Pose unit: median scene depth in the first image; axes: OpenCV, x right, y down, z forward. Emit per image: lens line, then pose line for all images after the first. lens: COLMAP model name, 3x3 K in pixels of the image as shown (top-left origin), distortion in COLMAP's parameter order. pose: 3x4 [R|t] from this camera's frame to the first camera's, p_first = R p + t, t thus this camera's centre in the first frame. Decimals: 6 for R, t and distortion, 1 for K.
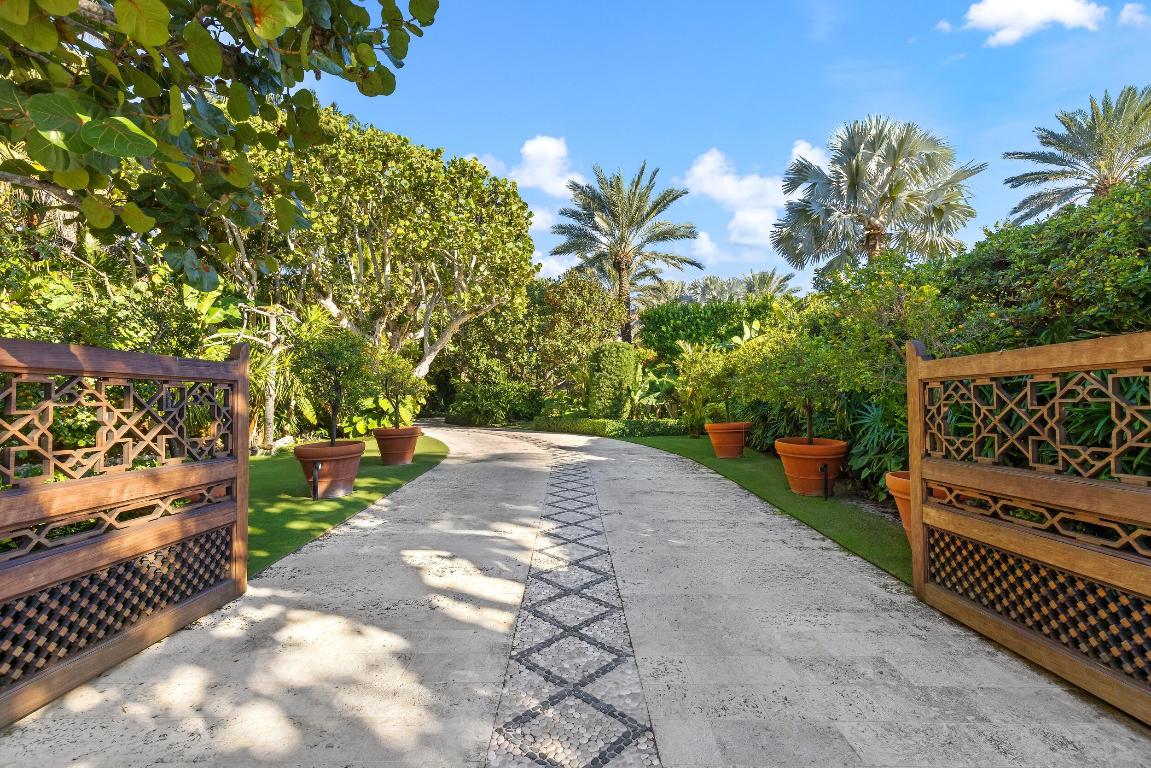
lens RADIAL K [[520.0, 0, 575.2], [0, 520.0, 380.4], [0, 0, 1]] dist [0.002198, 0.000650]
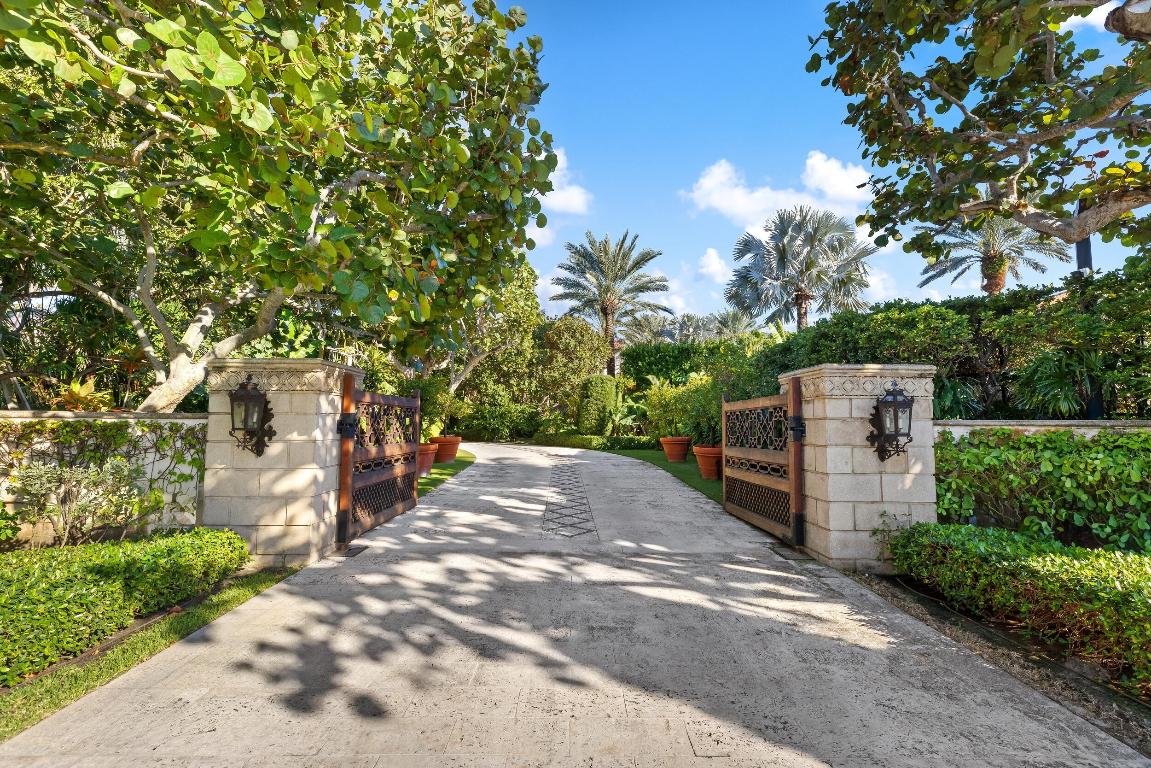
lens RADIAL K [[520.0, 0, 575.2], [0, 520.0, 380.4], [0, 0, 1]] dist [0.002198, 0.000650]
pose [[0.999782, 0.014348, 0.015187, -0.003844], [-0.013713, 0.999060, -0.041119, -0.006879], [-0.015762, 0.040902, 0.999039, -0.257328]]
